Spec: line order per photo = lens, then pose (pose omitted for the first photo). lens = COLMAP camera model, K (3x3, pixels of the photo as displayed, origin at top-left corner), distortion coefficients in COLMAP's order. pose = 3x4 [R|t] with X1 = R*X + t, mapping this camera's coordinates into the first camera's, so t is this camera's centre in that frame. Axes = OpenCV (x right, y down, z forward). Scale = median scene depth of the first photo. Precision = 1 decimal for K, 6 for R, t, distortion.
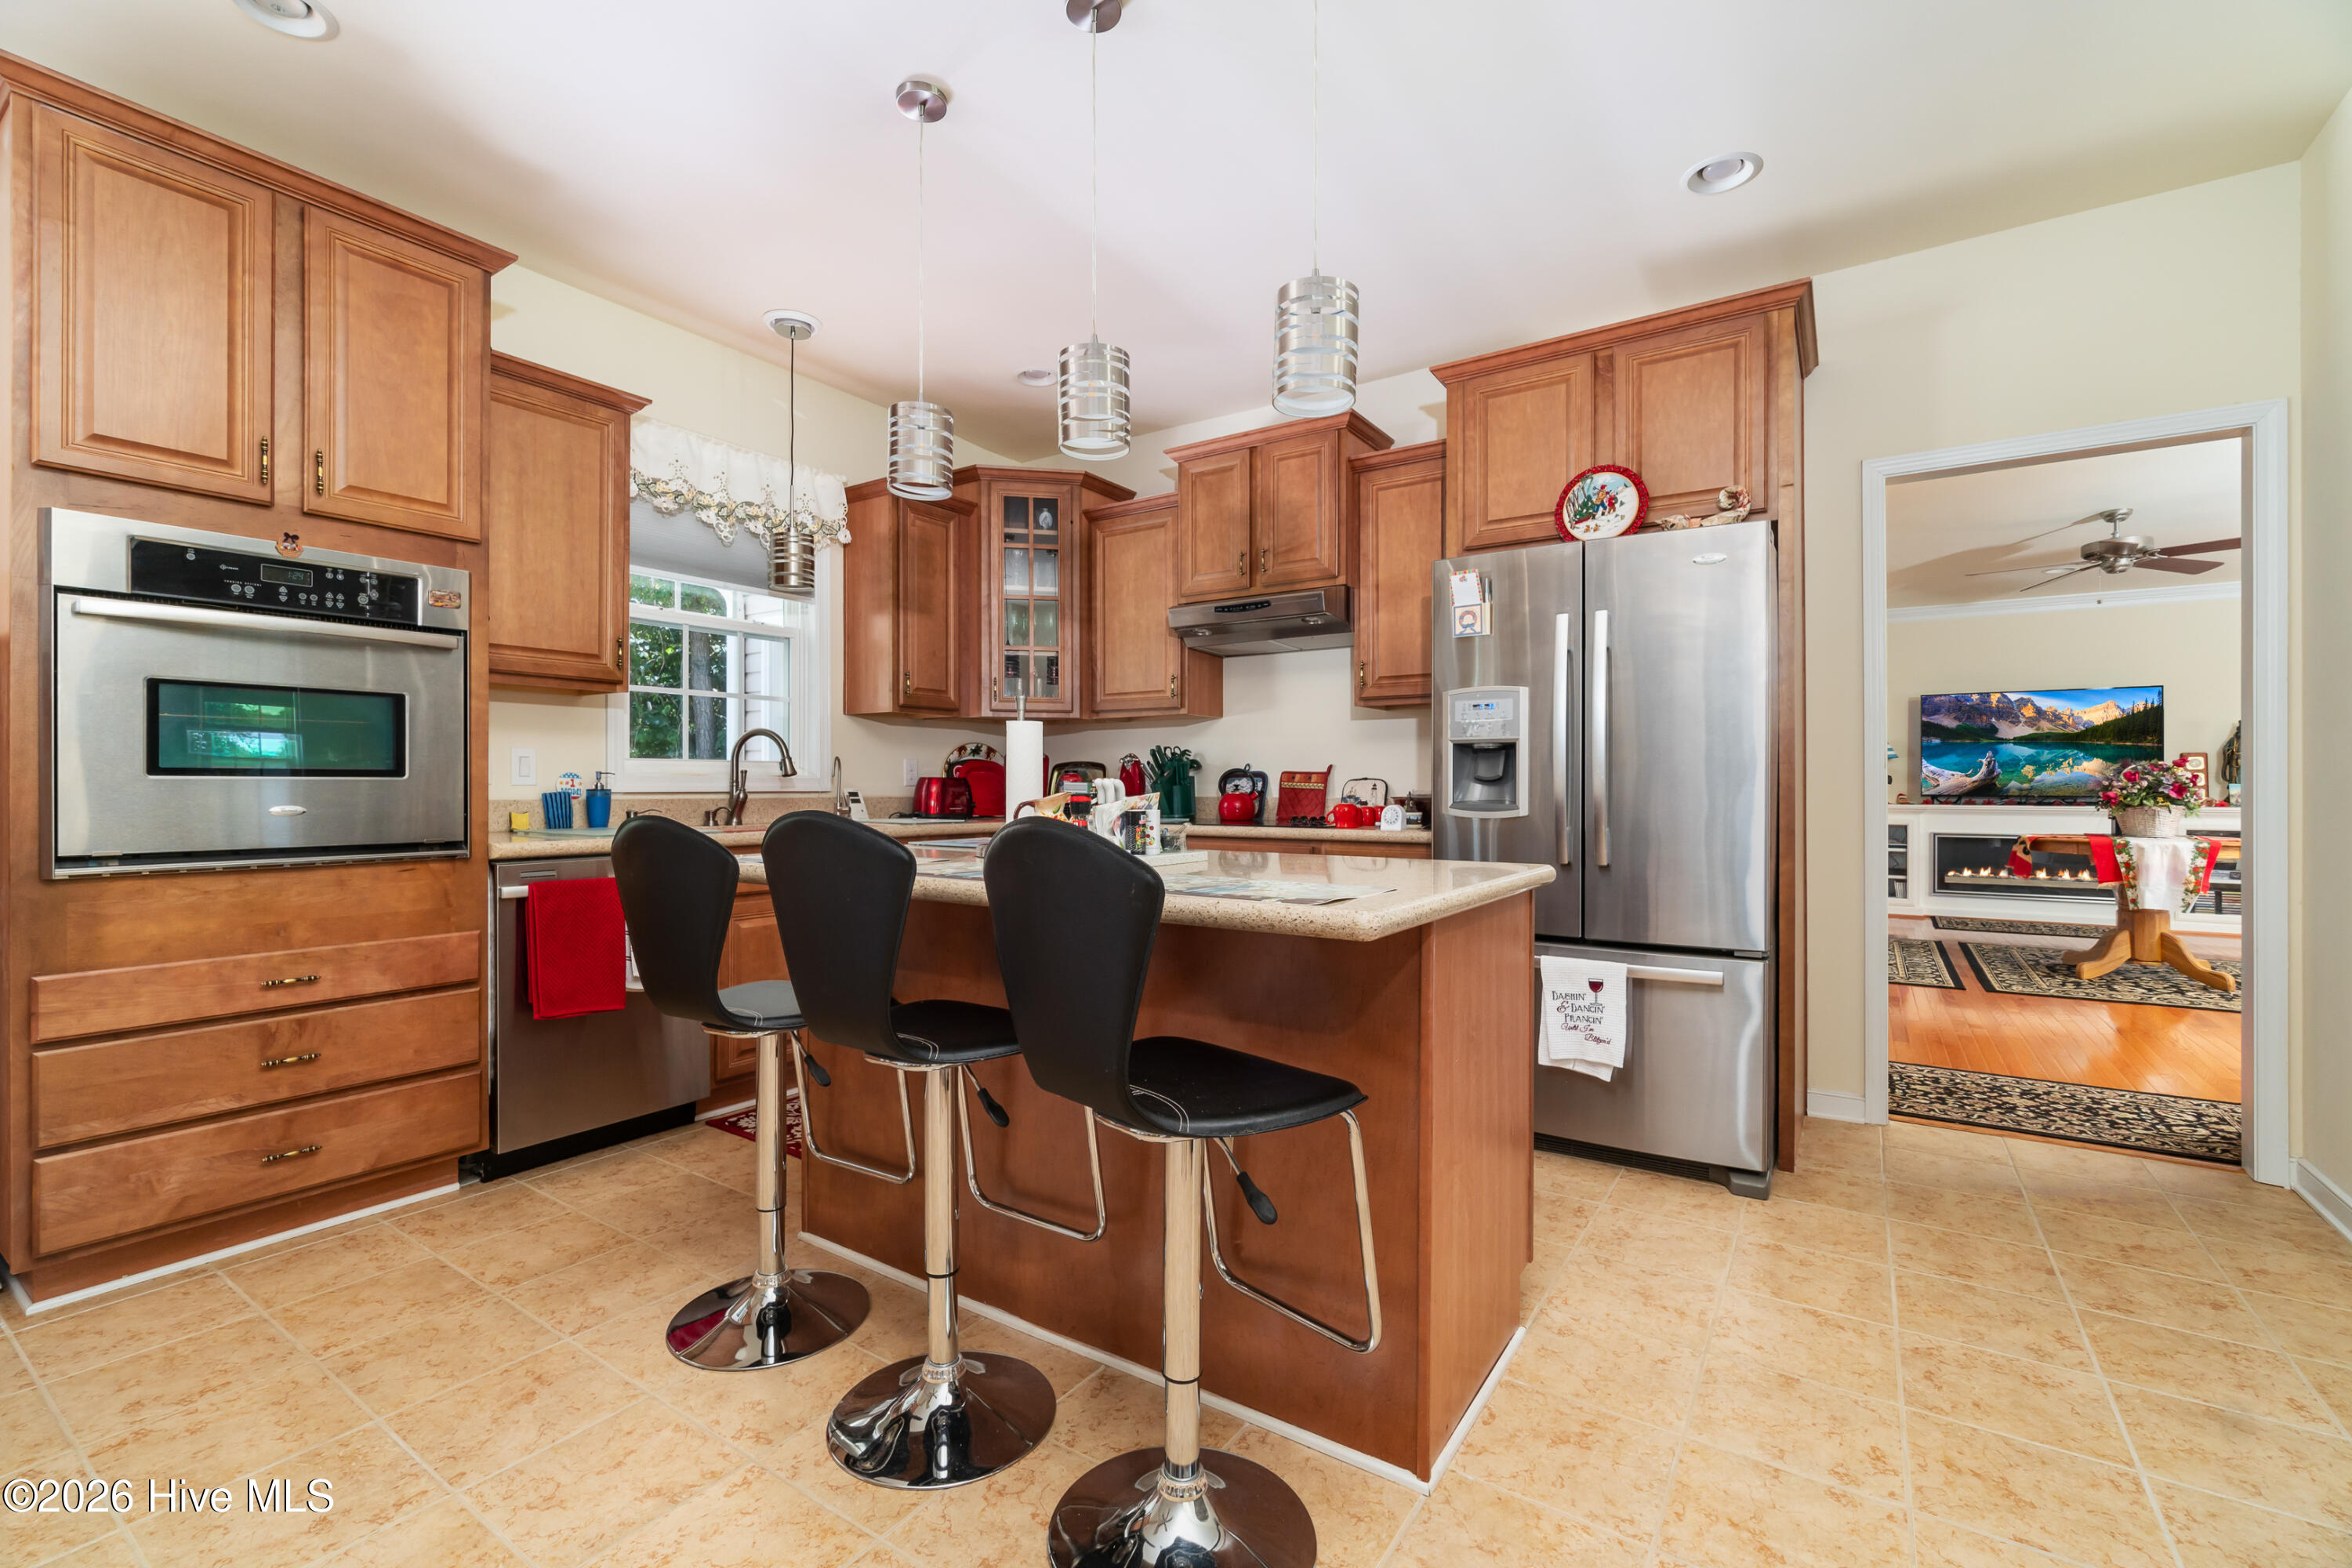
lens RADIAL K [[1014.9, 0, 1171.6], [0, 1014.9, 784.0], [0, 0, 1]] dist [-0.000790, -0.000084]
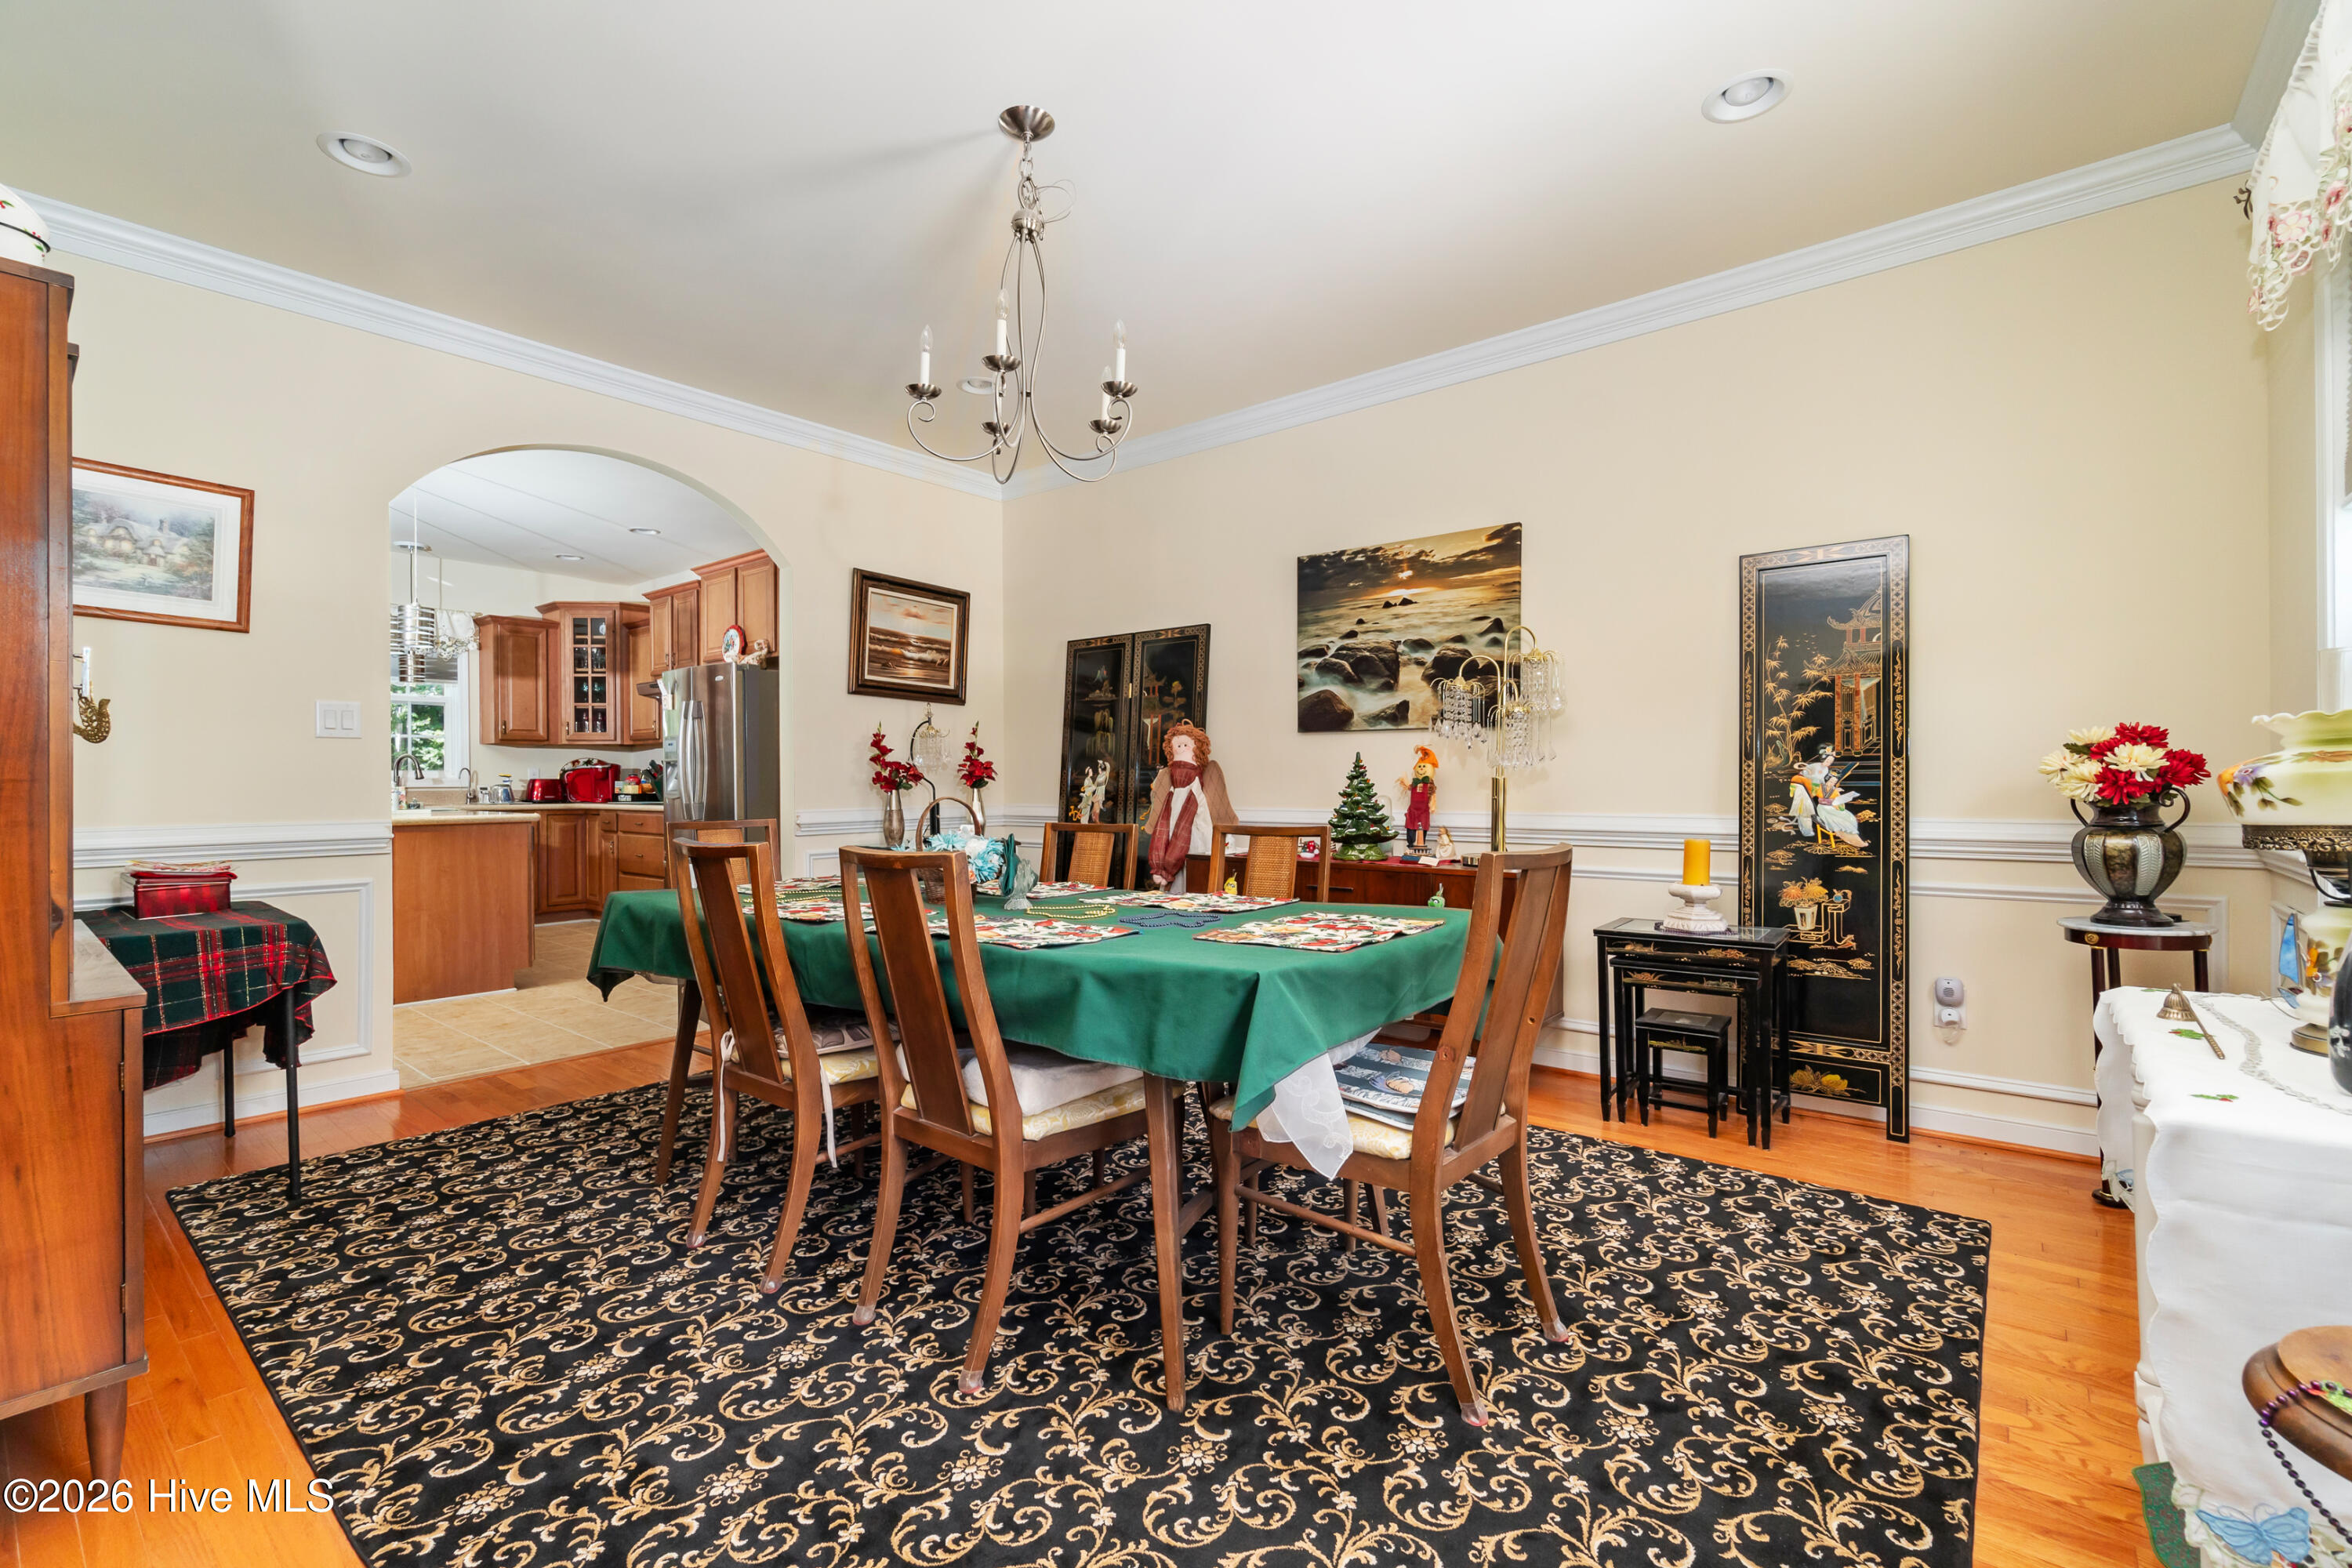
lens RADIAL K [[1026.6, 0, 1176.0], [0, 1026.6, 784.0], [0, 0, 1]] dist [0.035981, 0.000001]
pose [[0.994759, 0.003896, -0.102178, 1.537711], [-0.004732, 0.999957, -0.007943, 0.019090], [0.102142, 0.008385, 0.994734, -0.989410]]
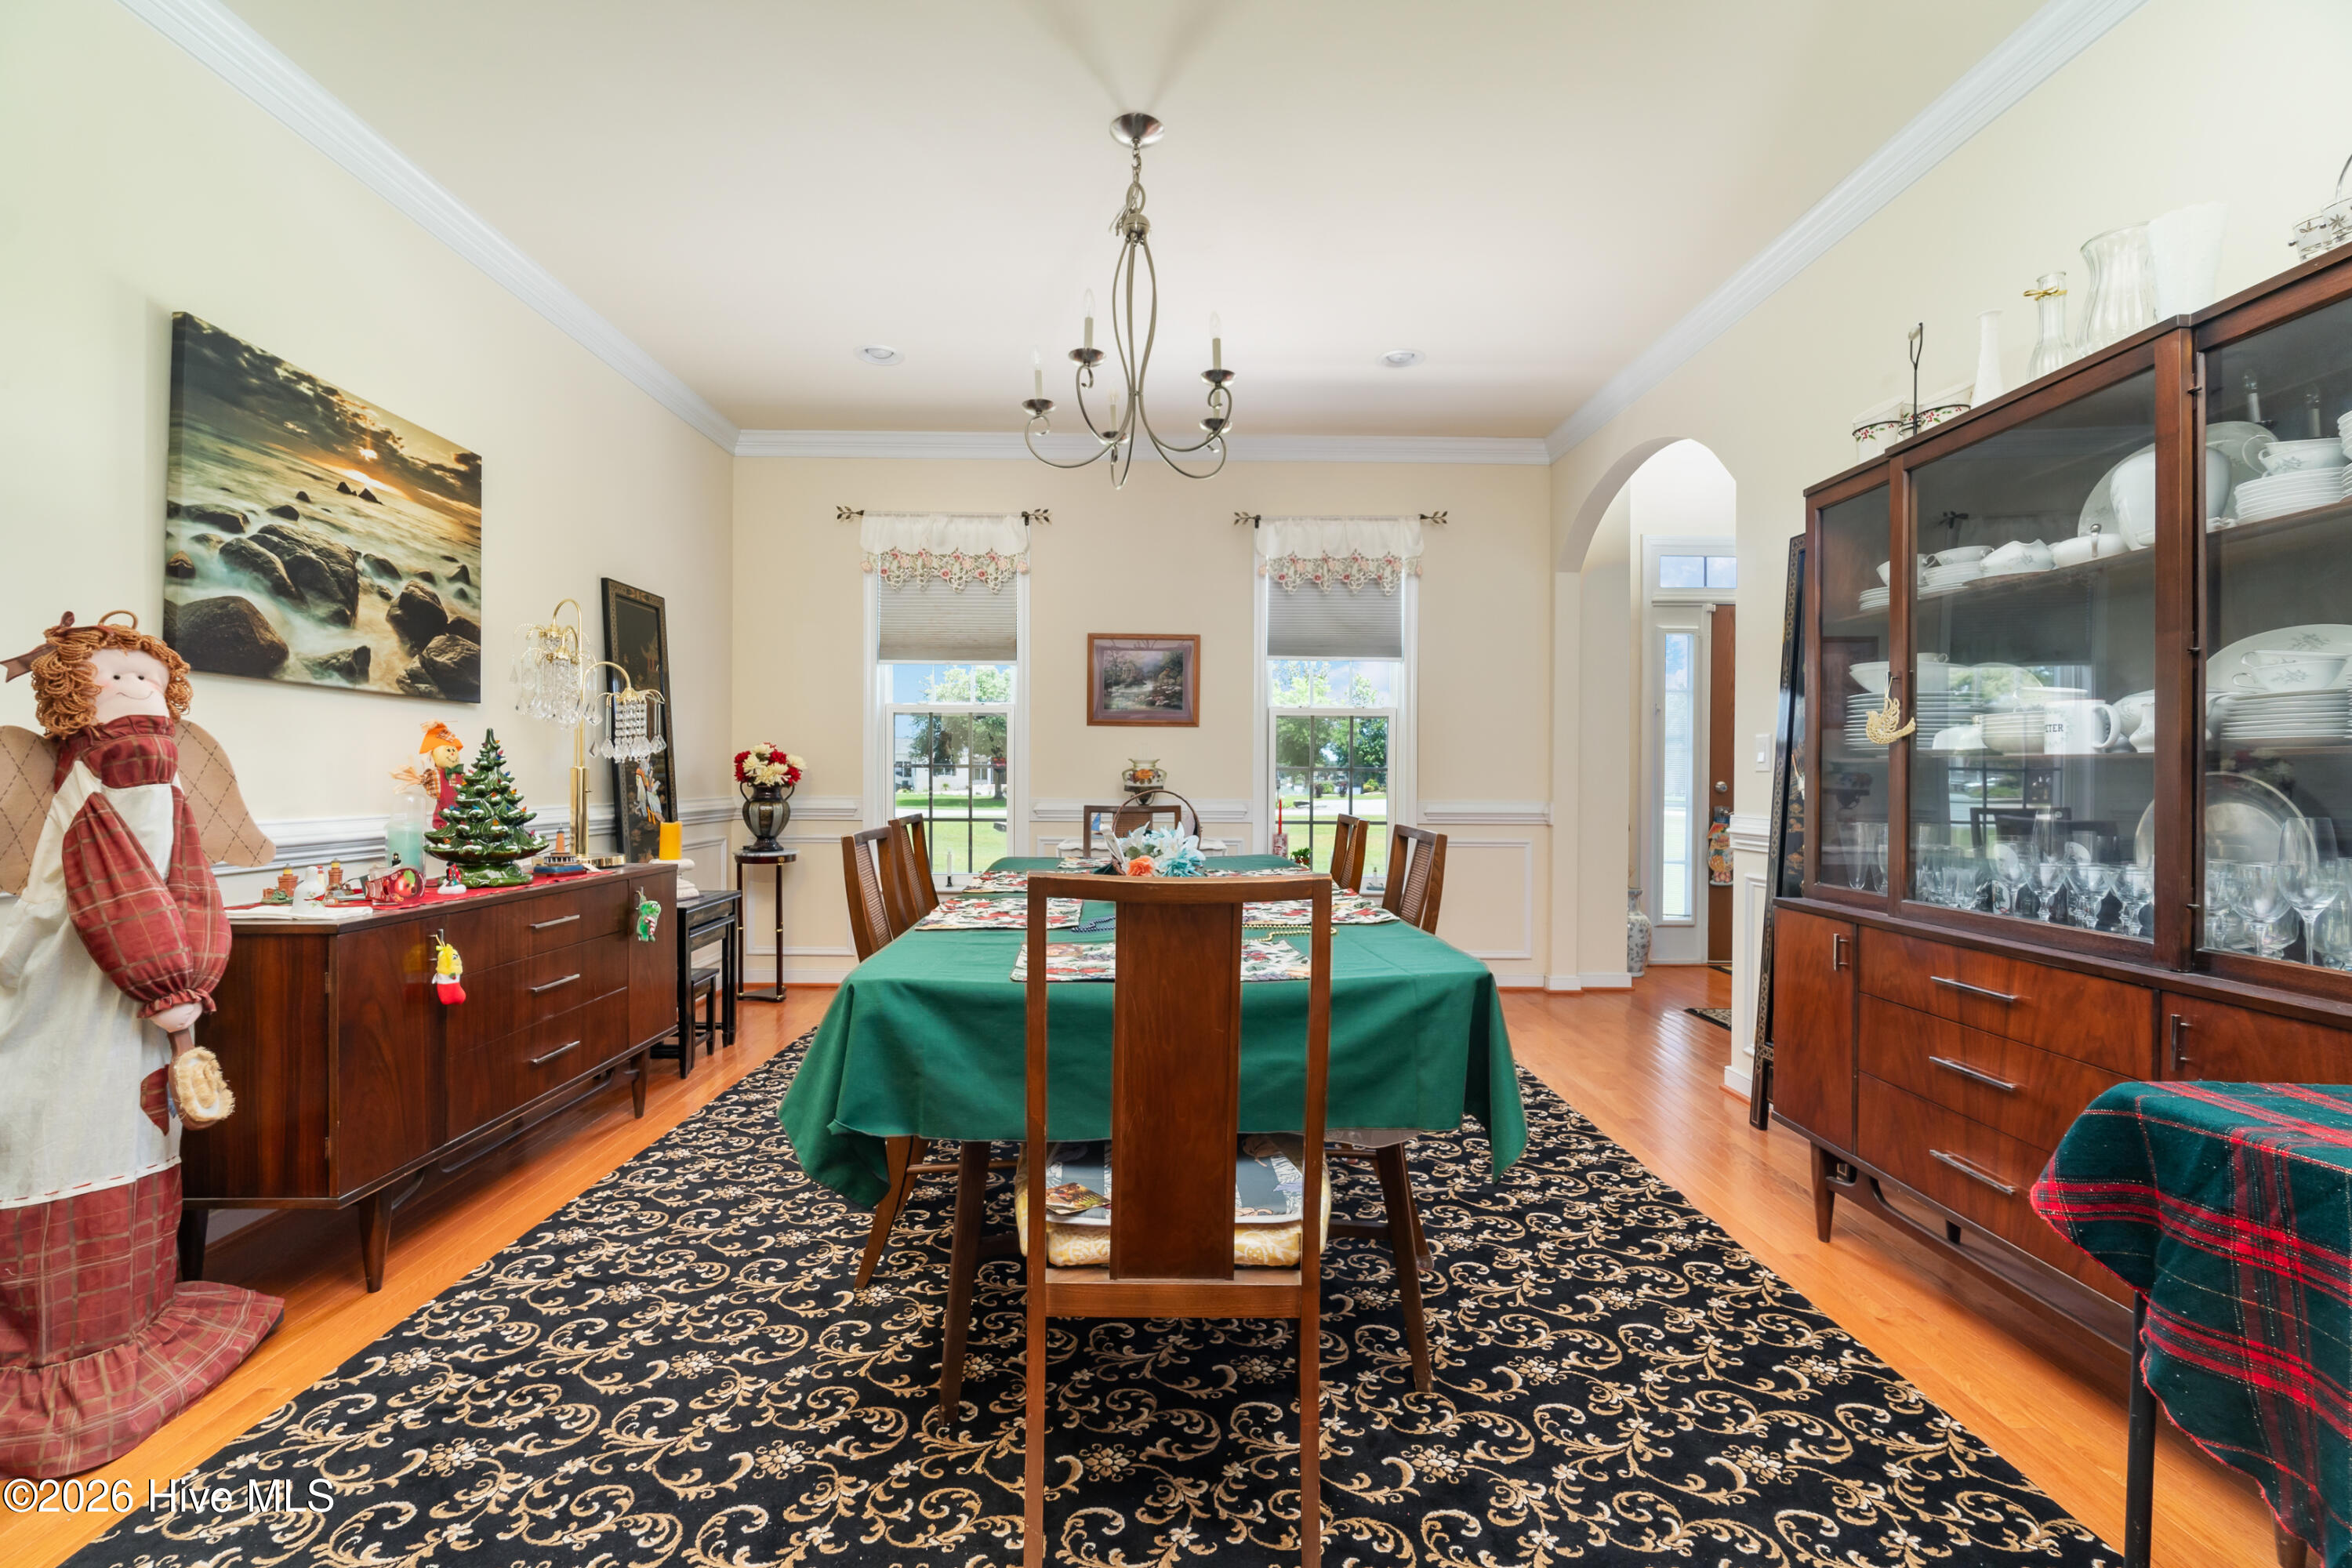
lens RADIAL K [[1035.3, 0, 1176.0], [0, 1035.3, 784.0], [0, 0, 1]] dist [-0.002511, 0.000151]
pose [[-0.565601, -0.011077, 0.824605, 0.561852], [-0.007849, 0.999937, 0.008048, 0.002464], [-0.824642, -0.001920, -0.565652, 0.327056]]
